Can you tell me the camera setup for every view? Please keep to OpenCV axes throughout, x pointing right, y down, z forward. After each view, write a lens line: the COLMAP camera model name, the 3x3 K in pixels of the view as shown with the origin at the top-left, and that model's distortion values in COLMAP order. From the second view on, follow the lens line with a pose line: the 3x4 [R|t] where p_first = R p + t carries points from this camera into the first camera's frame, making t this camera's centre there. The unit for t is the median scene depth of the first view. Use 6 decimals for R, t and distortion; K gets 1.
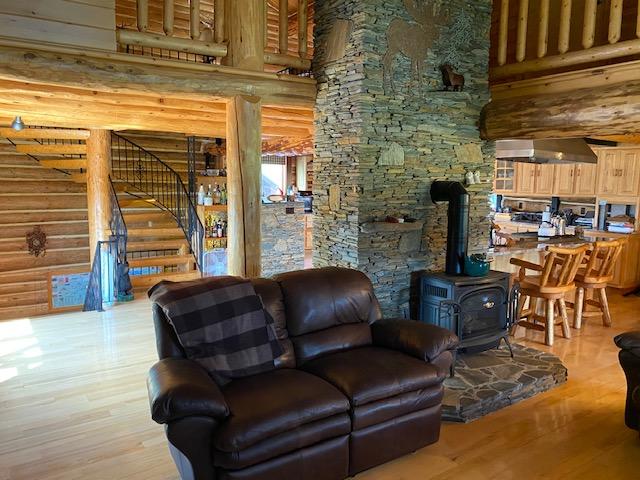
lens RADIAL K [[483.1, 0, 320.0], [0, 483.1, 240.0], [0, 0, 1]] dist [0.061830, -0.077795]
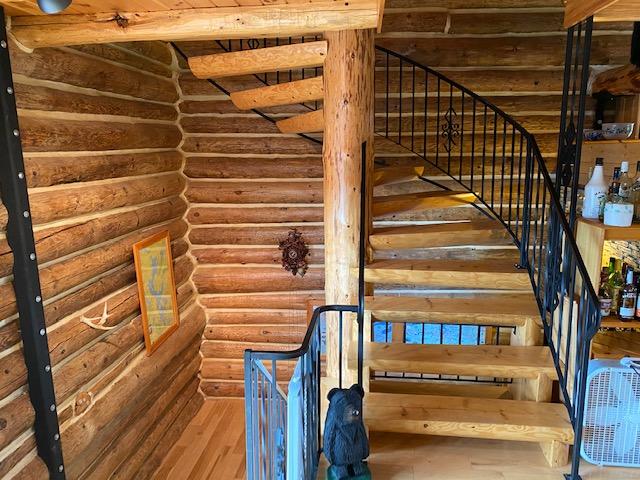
lens RADIAL K [[483.1, 0, 320.0], [0, 483.1, 240.0], [0, 0, 1]] dist [0.061830, -0.077795]
pose [[0.768426, 0.095496, -0.632773, -0.151381], [-0.057921, 0.995123, 0.079843, -0.066637], [0.637312, -0.024702, 0.770210, 0.534086]]
